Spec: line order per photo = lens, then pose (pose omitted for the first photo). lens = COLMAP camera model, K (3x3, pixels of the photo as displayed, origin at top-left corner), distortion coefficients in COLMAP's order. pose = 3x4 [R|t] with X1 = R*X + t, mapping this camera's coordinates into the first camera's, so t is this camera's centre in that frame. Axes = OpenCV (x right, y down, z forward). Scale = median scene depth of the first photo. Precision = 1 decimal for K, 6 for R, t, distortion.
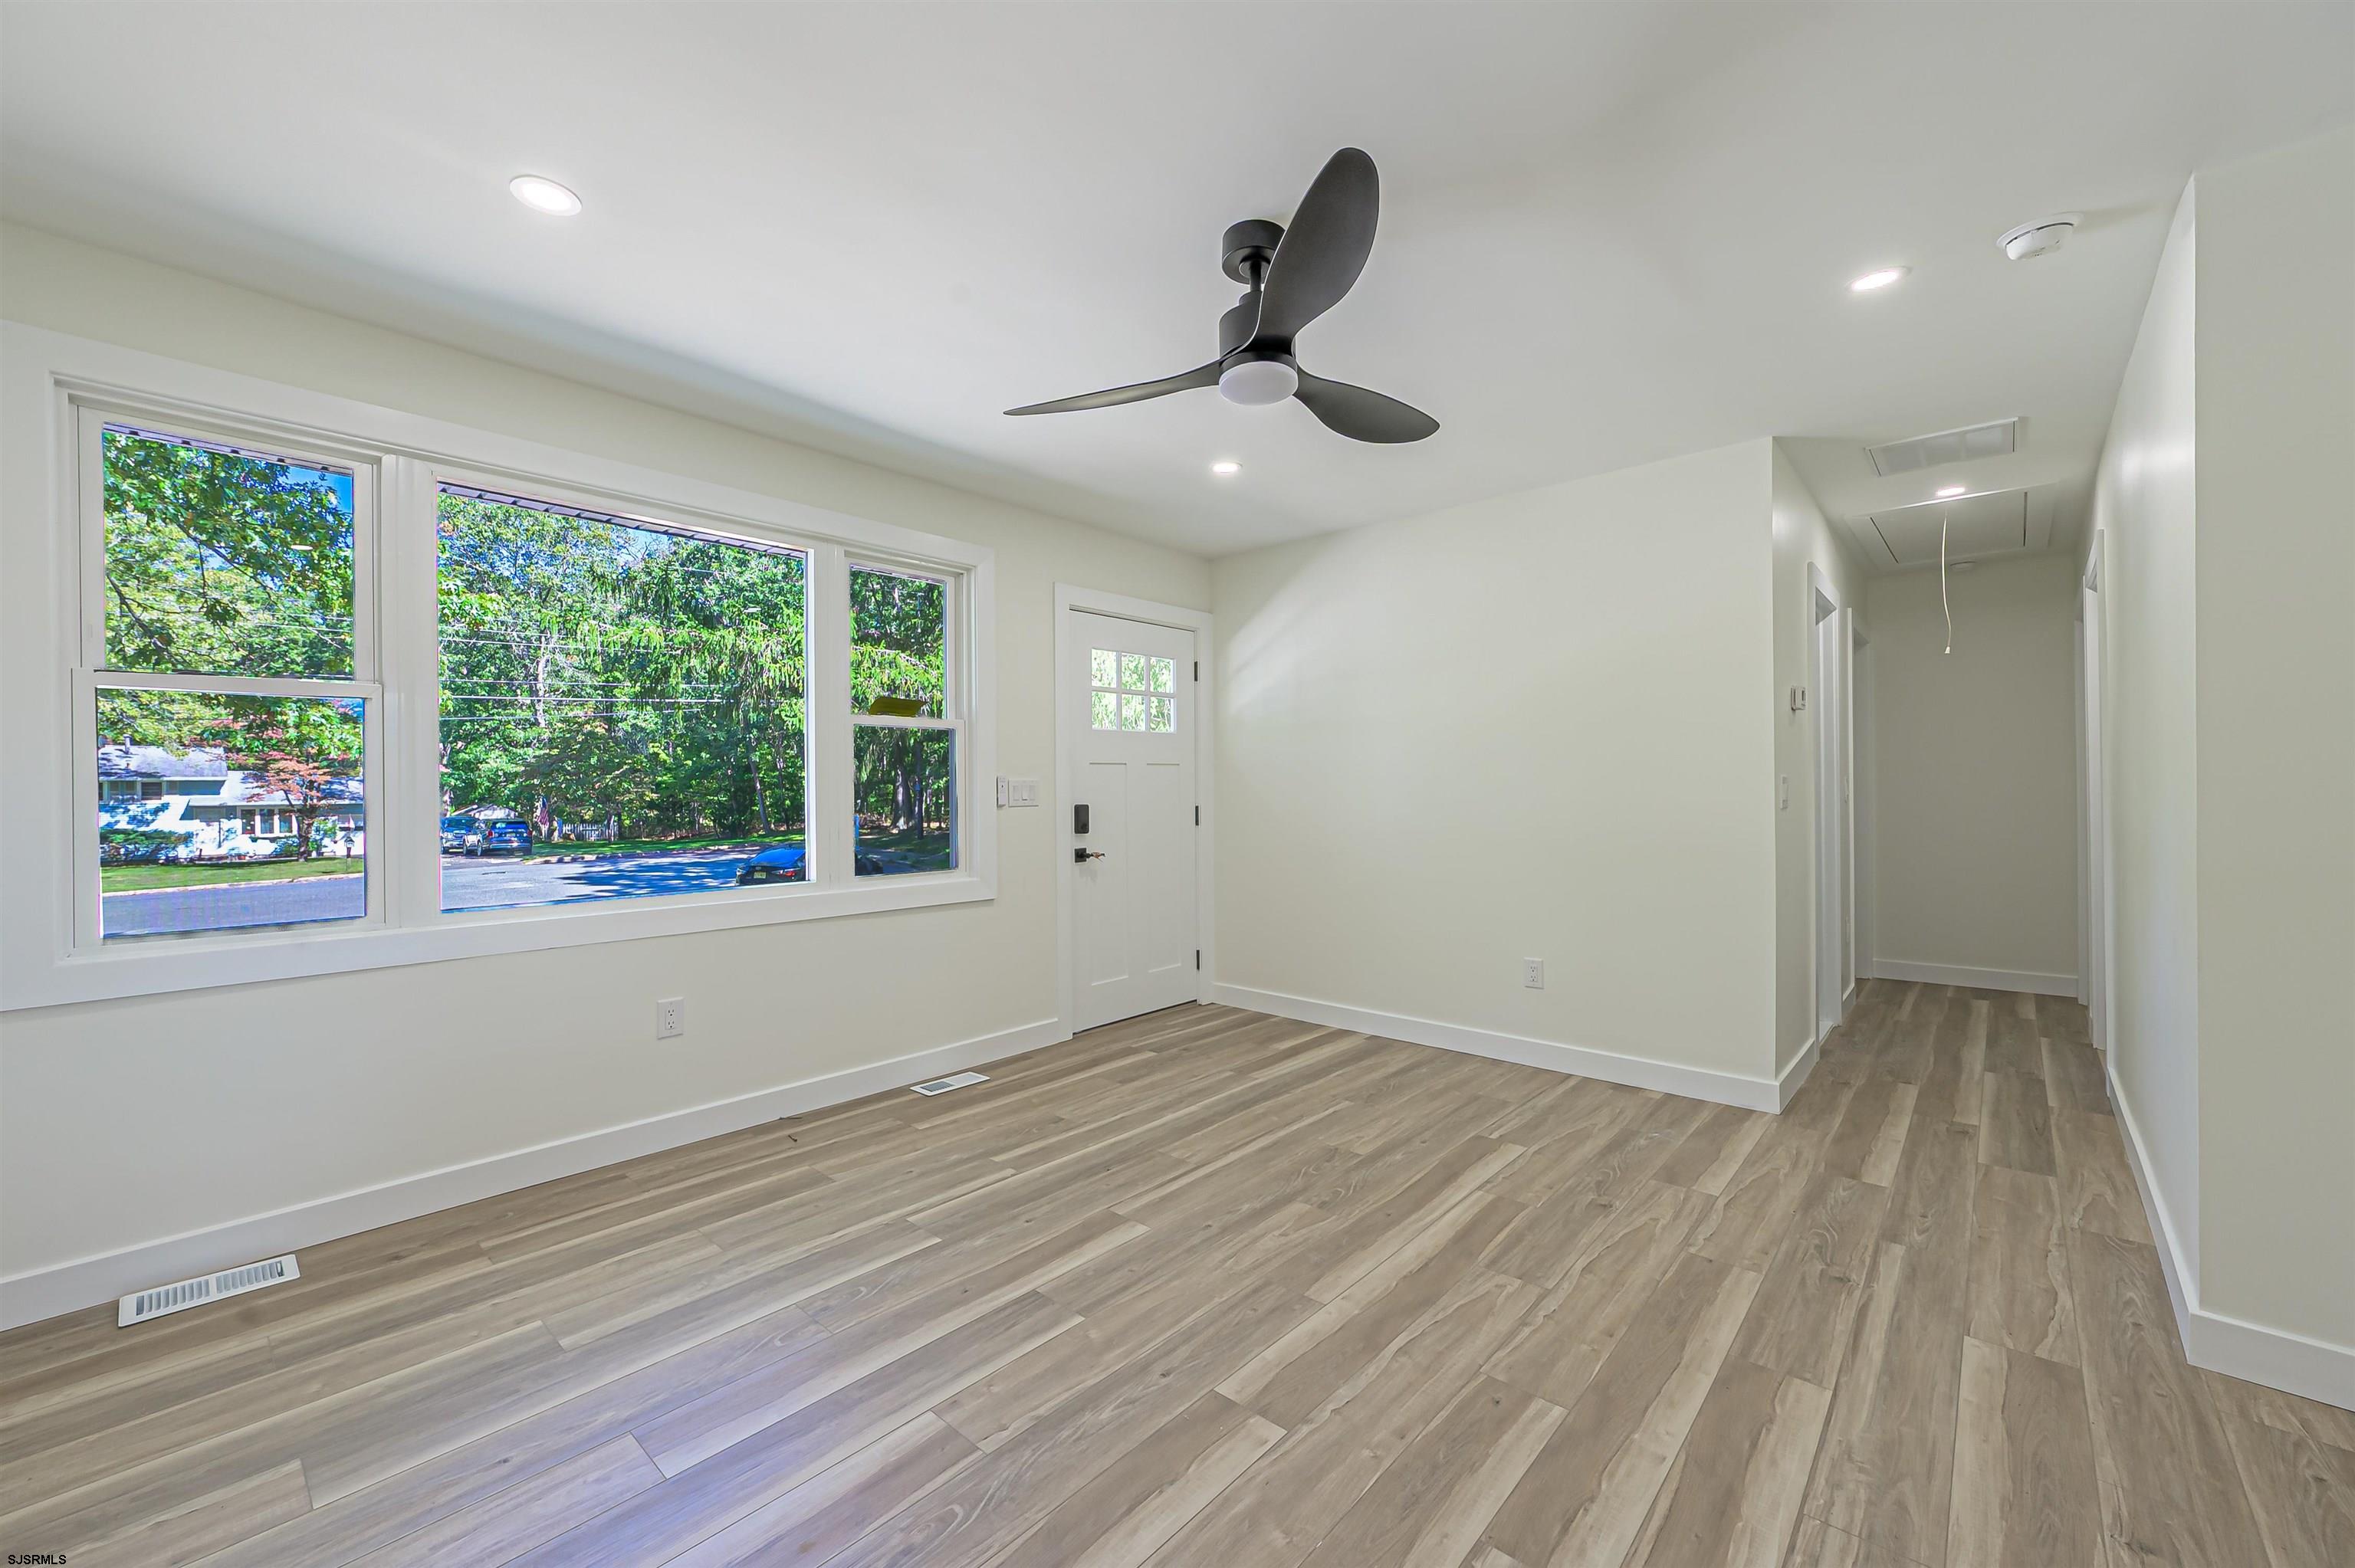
lens RADIAL K [[927.6, 0, 1175.3], [0, 927.6, 788.4], [0, 0, 1]] dist [-0.001051, 0.000253]
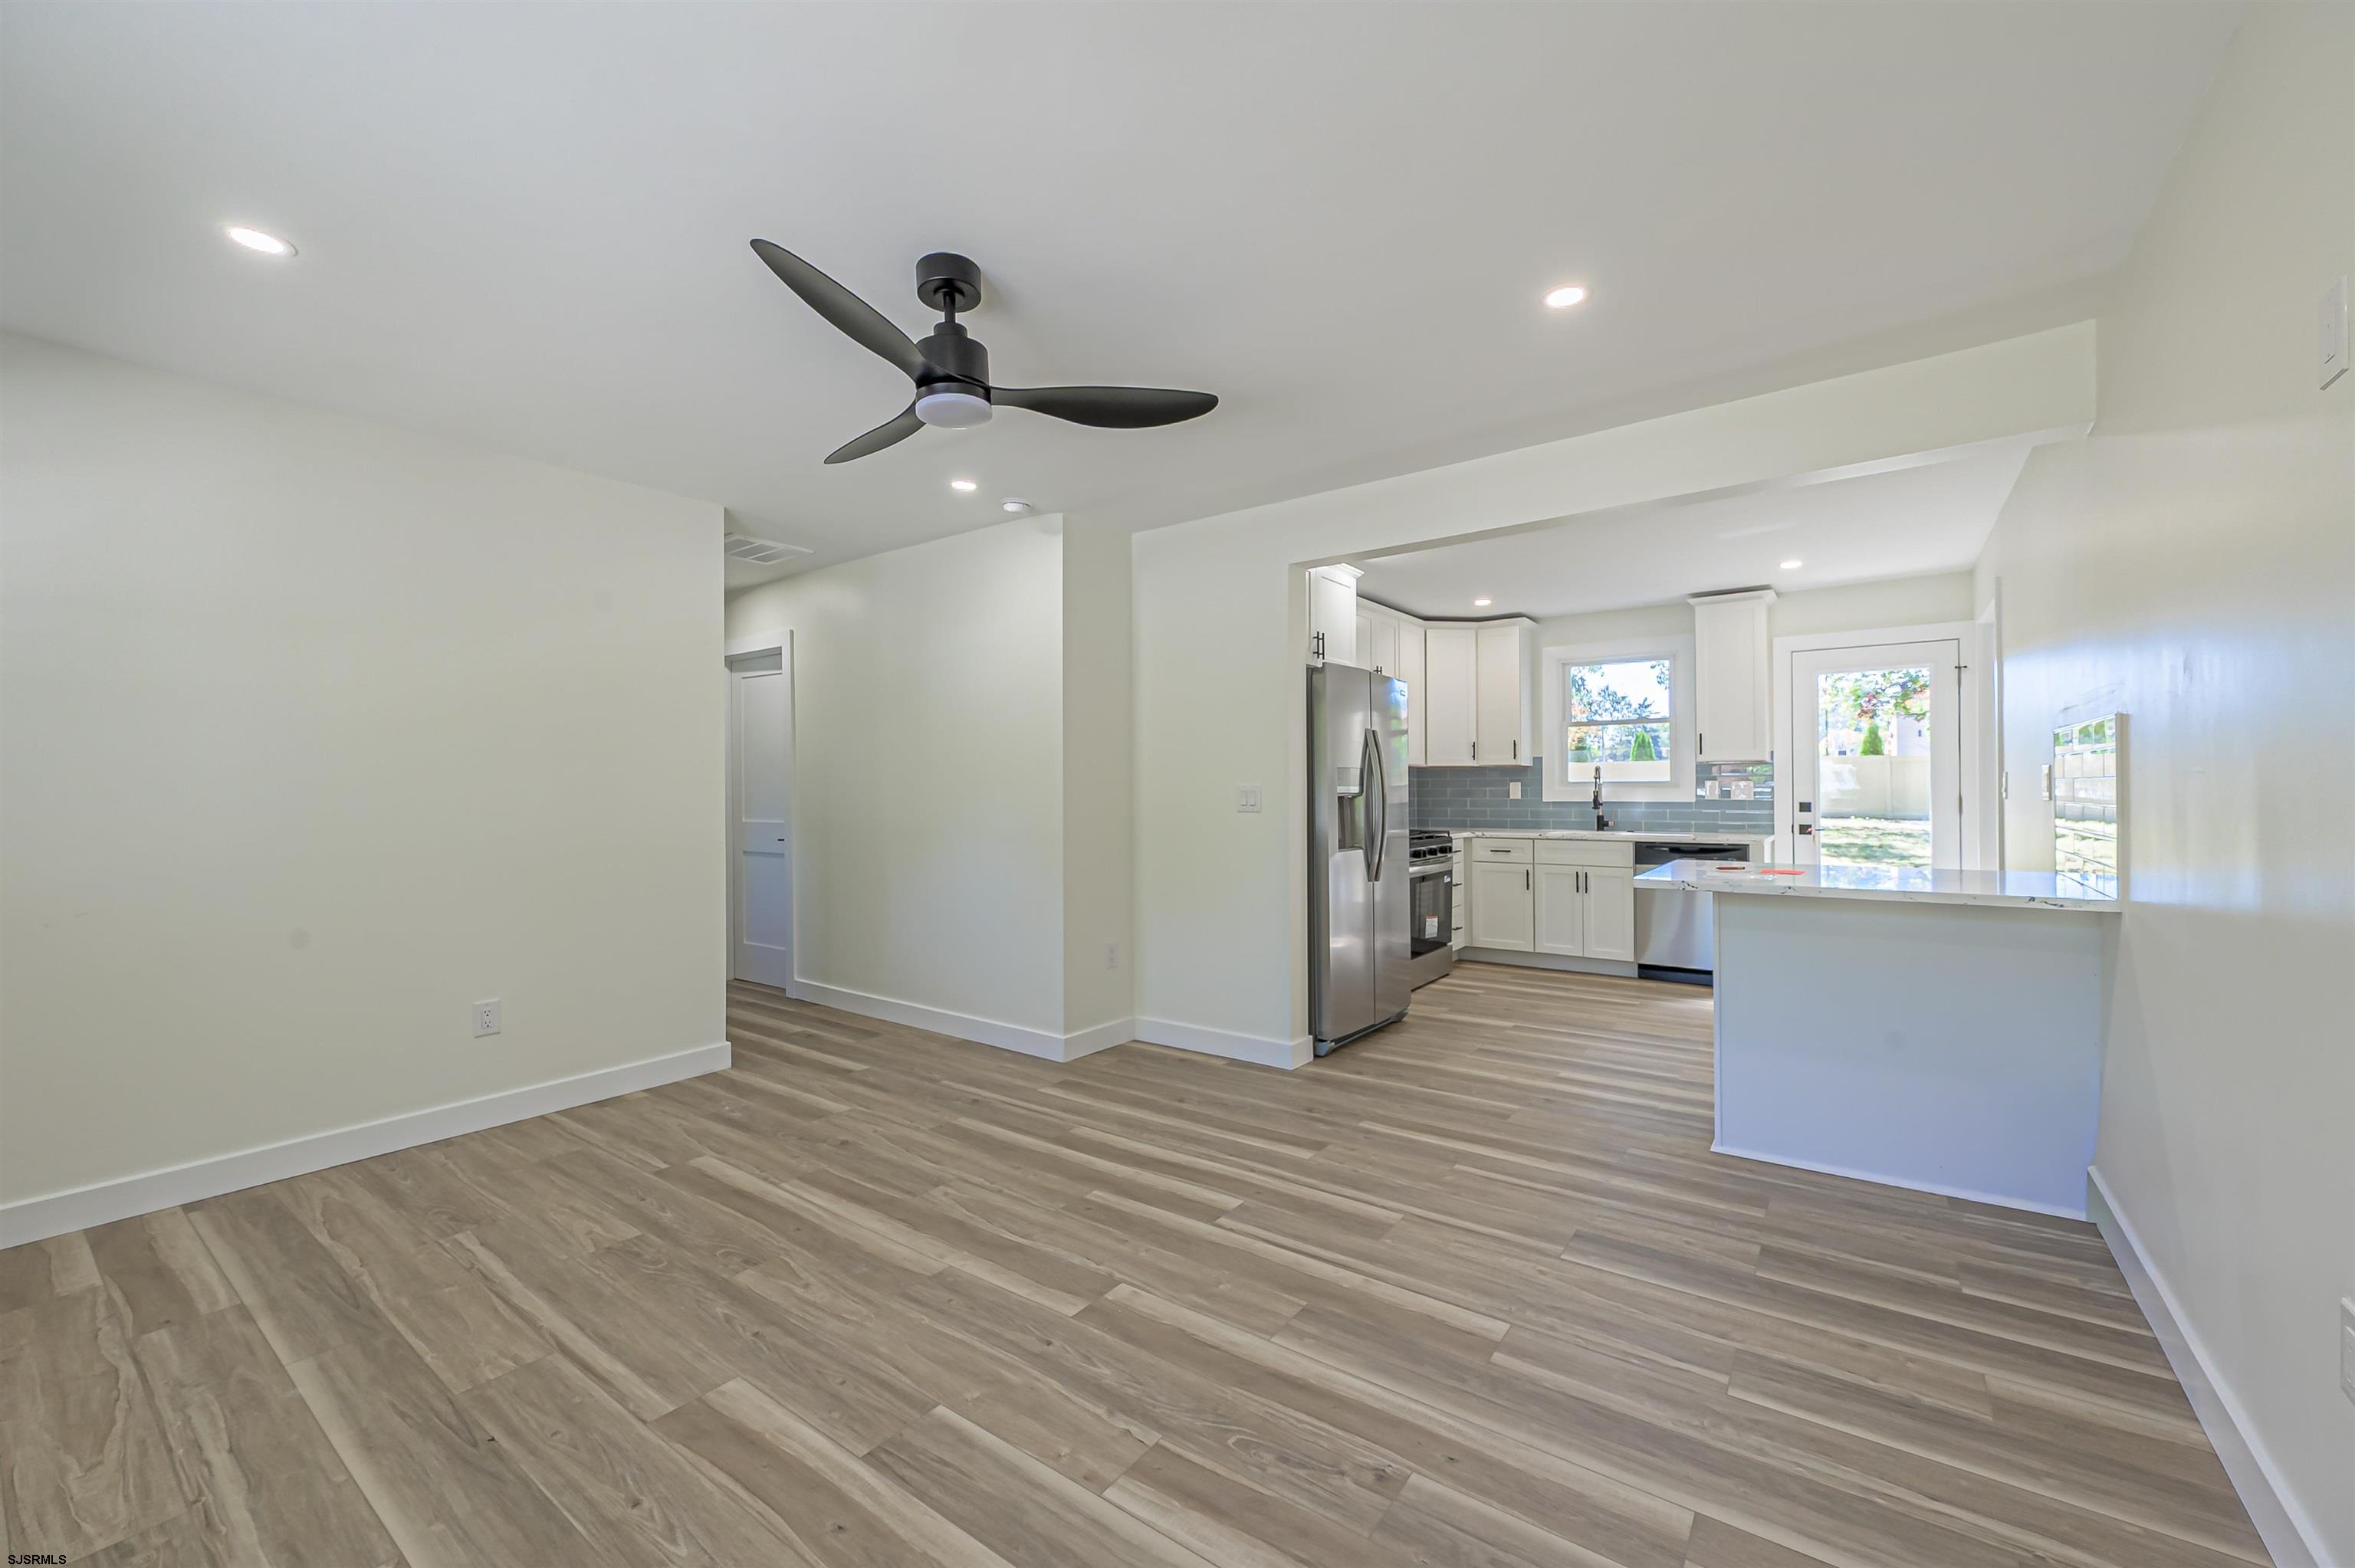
lens RADIAL K [[927.6, 0, 1175.3], [0, 927.6, 787.6], [0, 0, 1]] dist [-0.001051, 0.000253]
pose [[-0.093992, 0.010236, 0.995520, -0.706431], [0.009374, 0.999912, -0.009396, 0.003163], [-0.995529, 0.008449, -0.094080, 0.614133]]
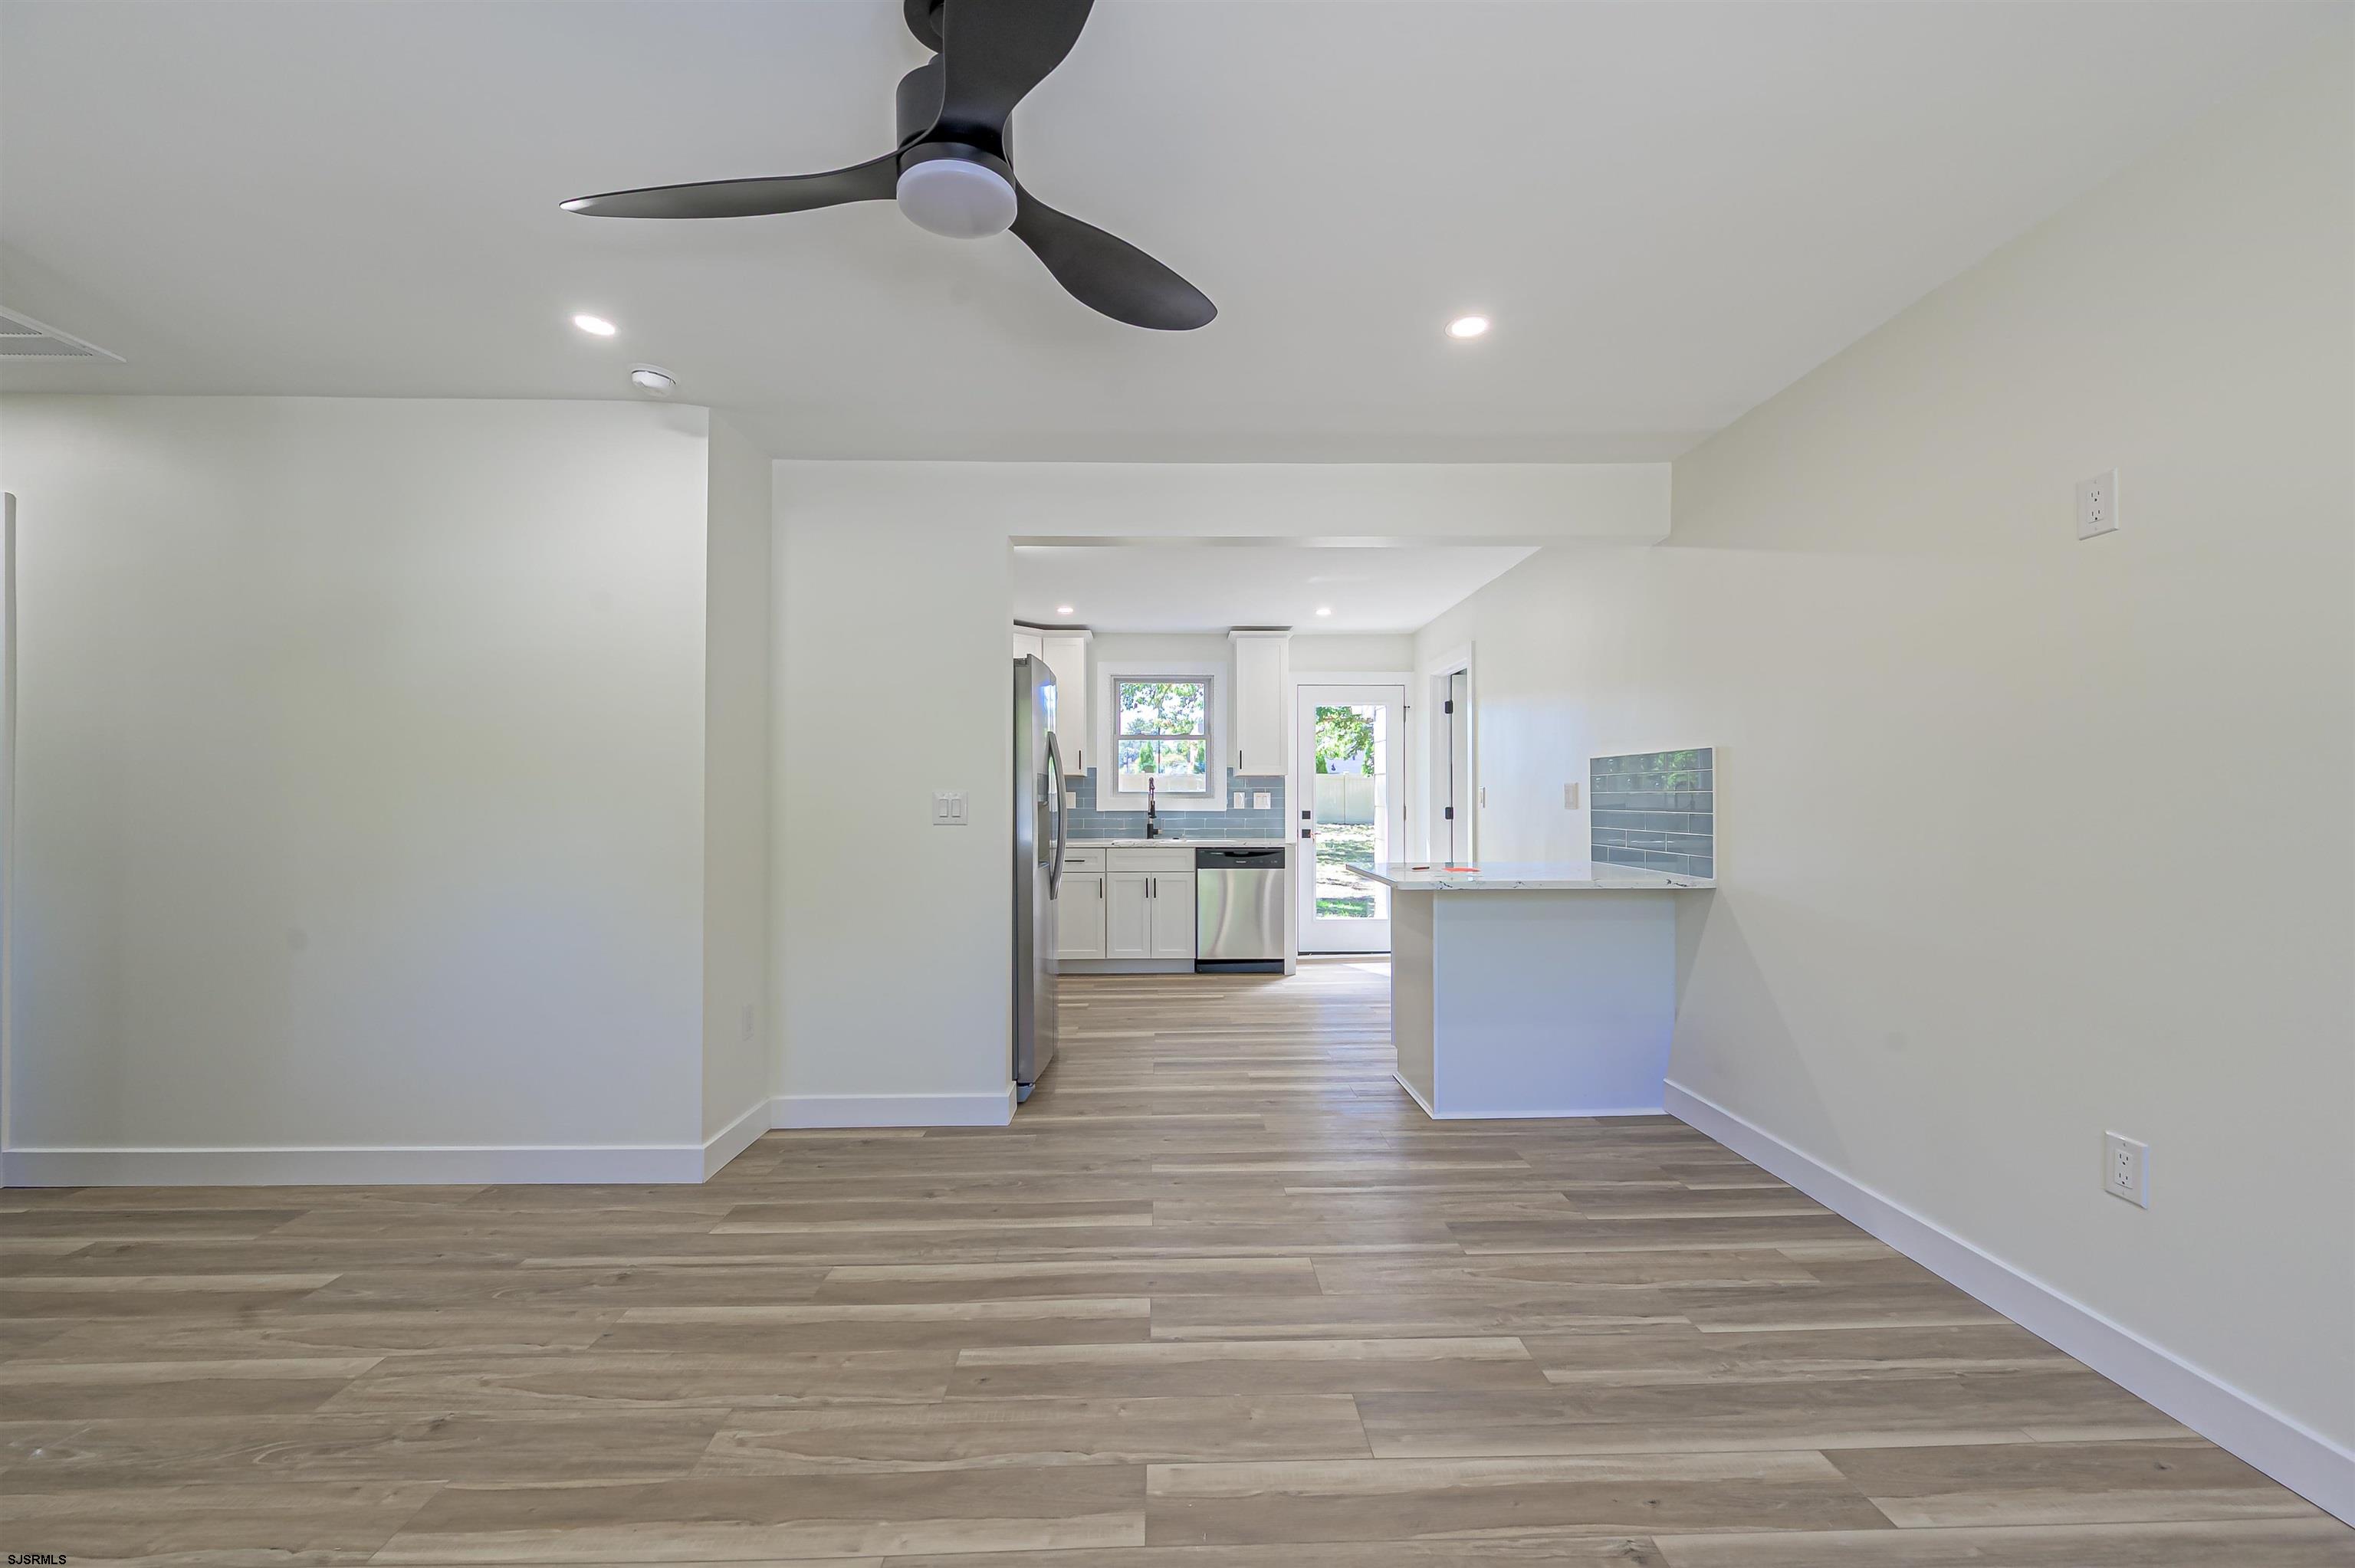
lens RADIAL K [[927.6, 0, 1175.6], [0, 927.6, 789.1], [0, 0, 1]] dist [-0.001051, 0.000253]
pose [[-0.684895, 0.015152, 0.728484, -0.362117], [0.008066, 0.999880, -0.013213, 0.000783], [-0.728597, -0.003174, -0.684935, 0.967479]]
